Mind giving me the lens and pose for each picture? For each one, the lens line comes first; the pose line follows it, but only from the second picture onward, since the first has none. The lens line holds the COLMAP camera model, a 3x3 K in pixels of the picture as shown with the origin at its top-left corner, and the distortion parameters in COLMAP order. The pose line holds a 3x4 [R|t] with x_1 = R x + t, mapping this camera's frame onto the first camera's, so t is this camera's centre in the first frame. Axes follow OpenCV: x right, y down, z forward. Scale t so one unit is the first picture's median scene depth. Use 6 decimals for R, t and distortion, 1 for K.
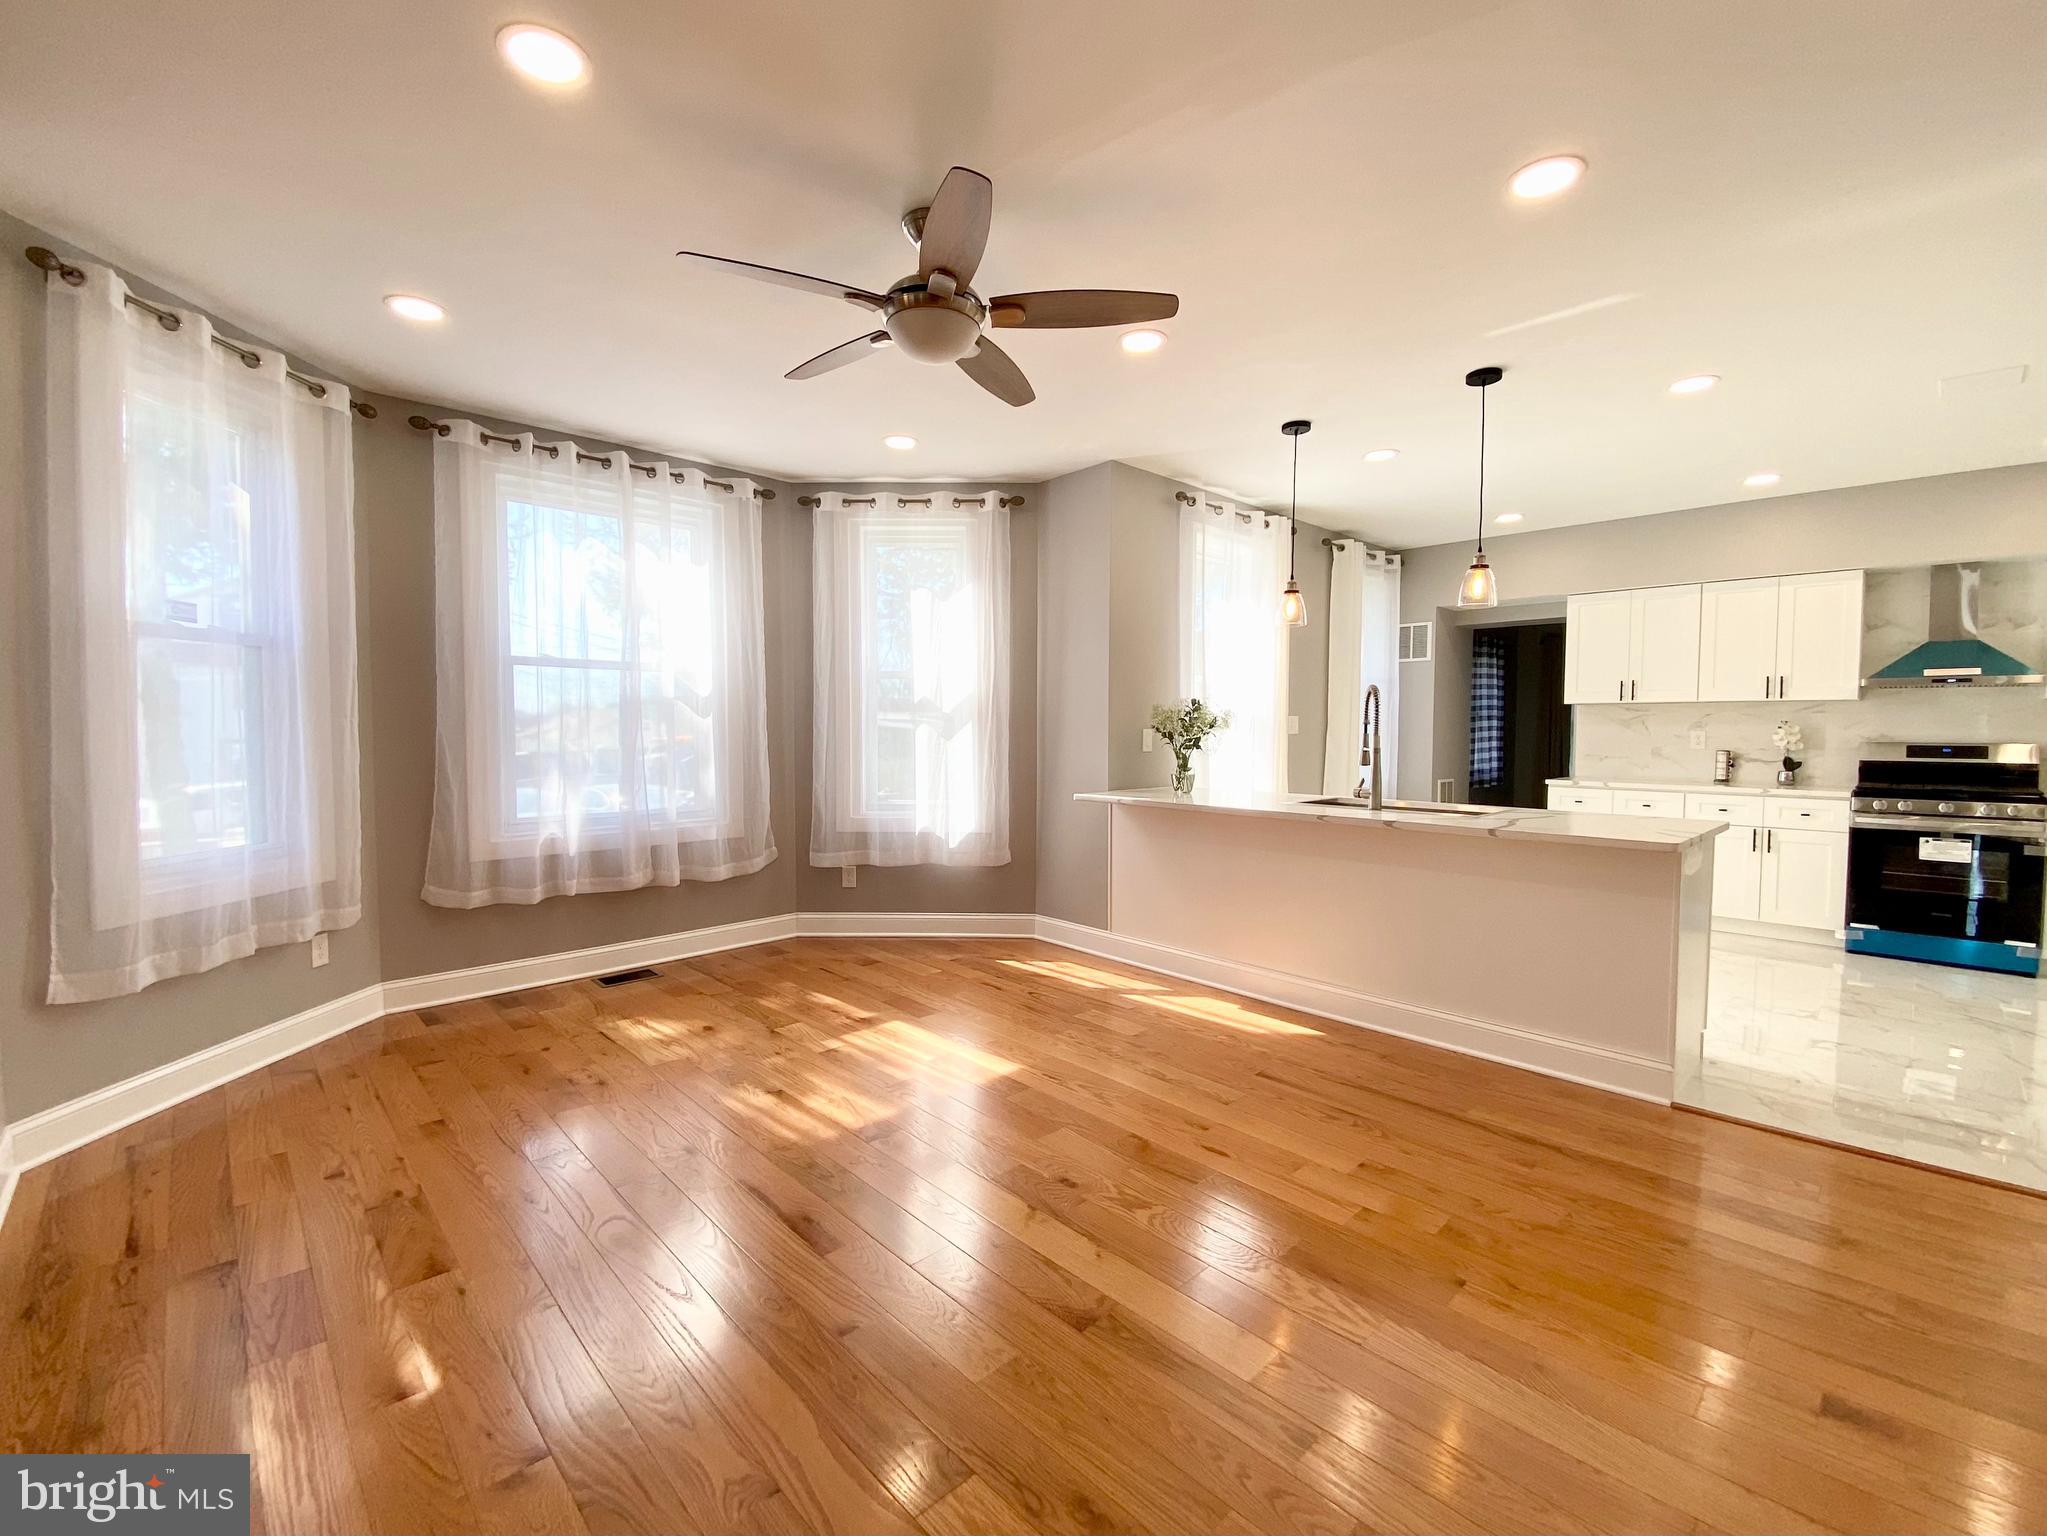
lens RADIAL K [[867.5, 0, 1023.5], [0, 867.5, 768.0], [0, 0, 1]] dist [-0.018622, -0.000520]
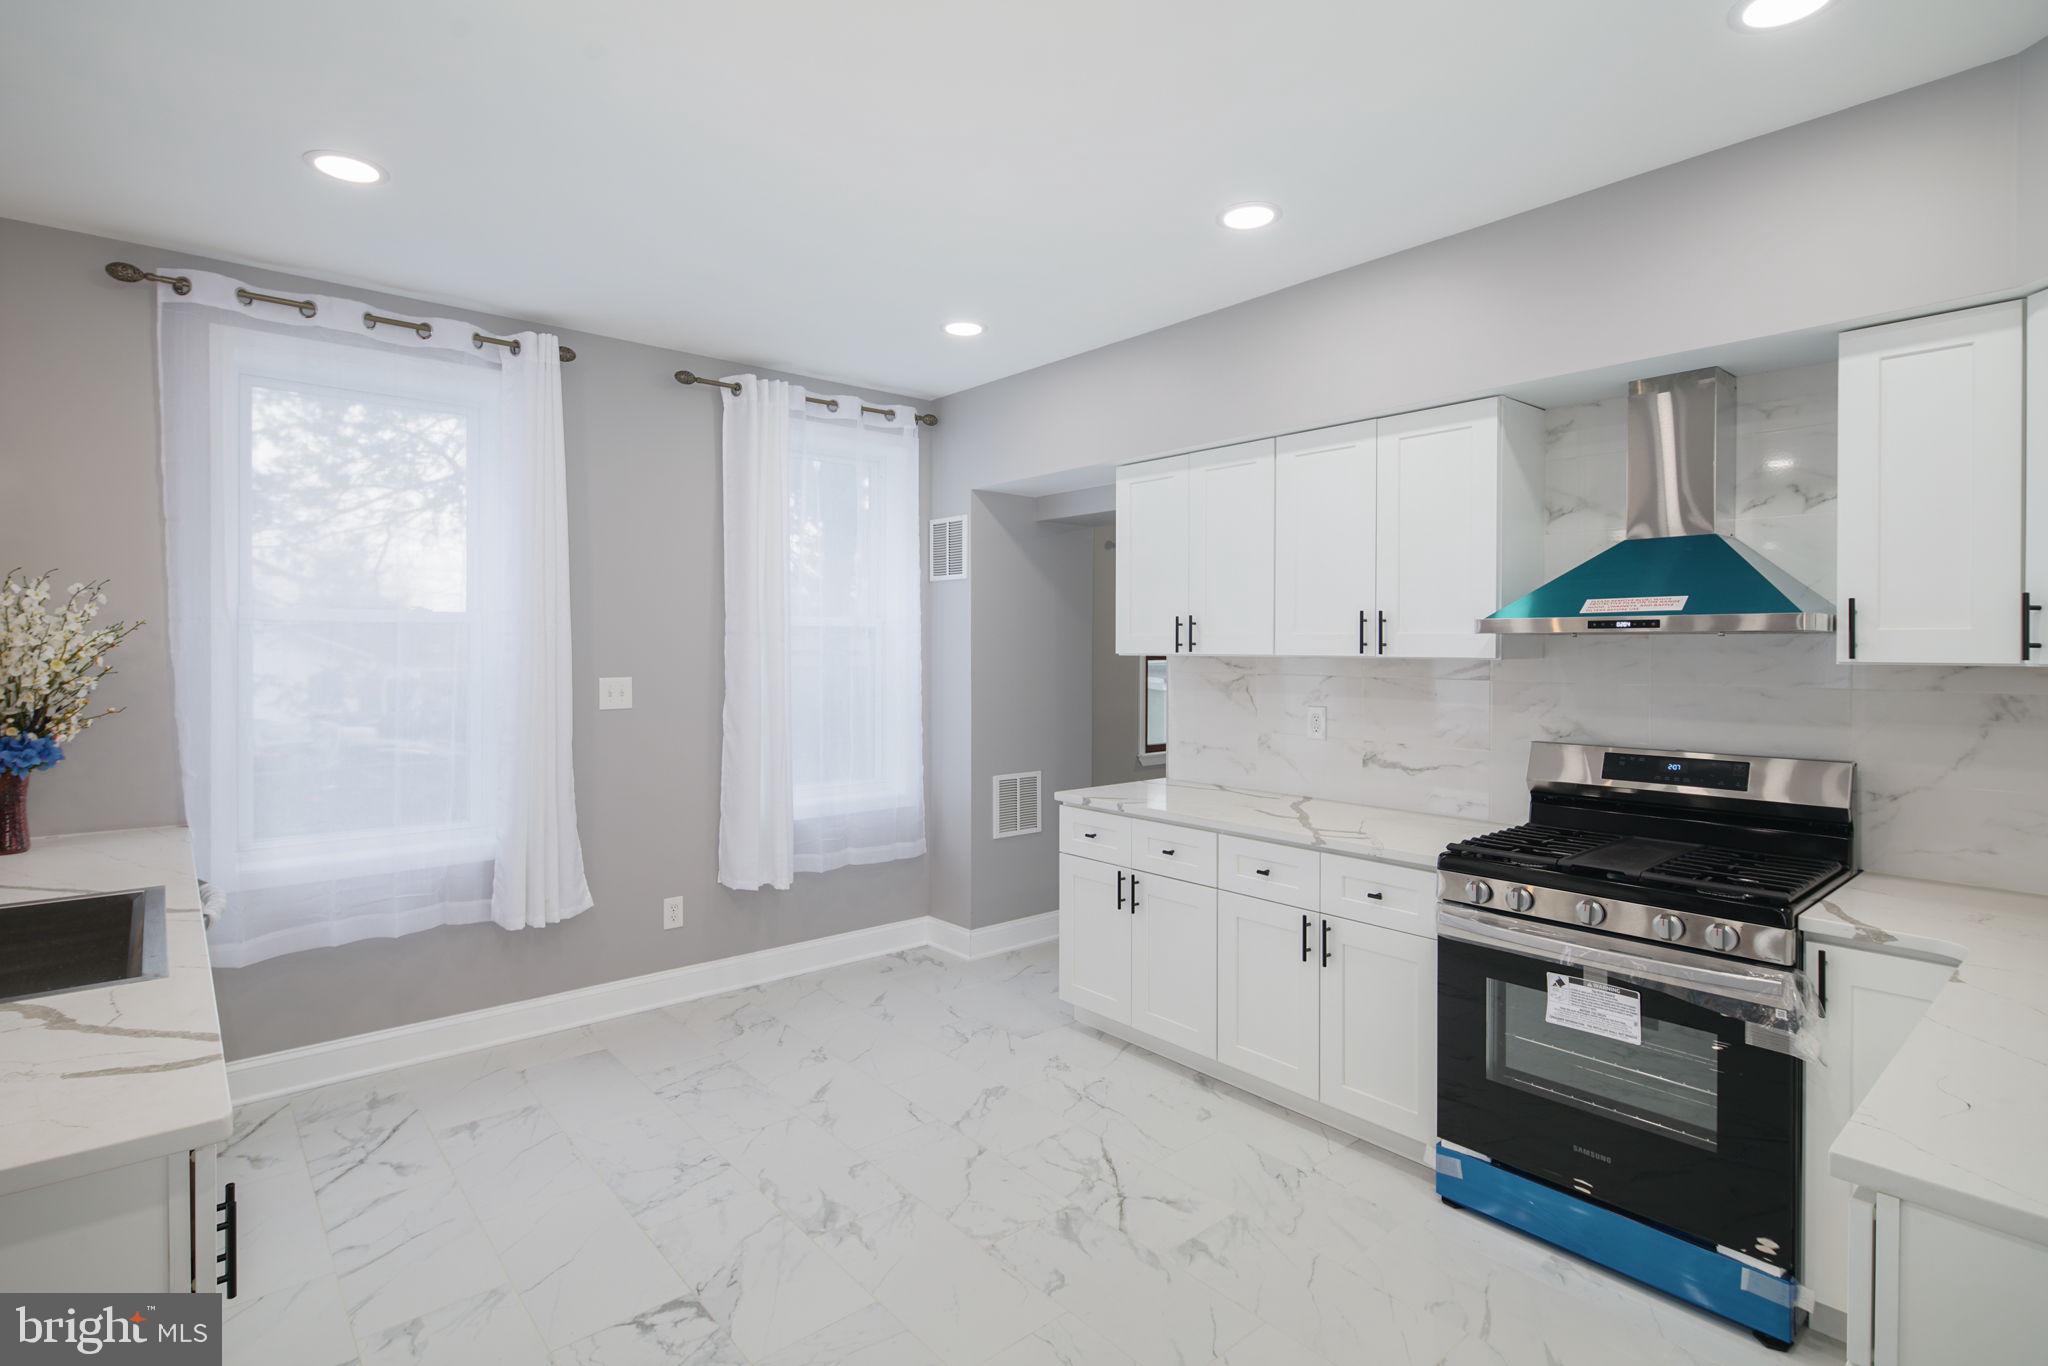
lens RADIAL K [[987.8, 0, 1024.0], [0, 987.8, 683.0], [0, 0, 1]] dist [0.025424, 0.000400]
pose [[0.999266, -0.002052, -0.038261, 0.731386], [0.001695, 0.999955, -0.009371, -0.061886], [0.038279, 0.009299, 0.999224, 0.419825]]
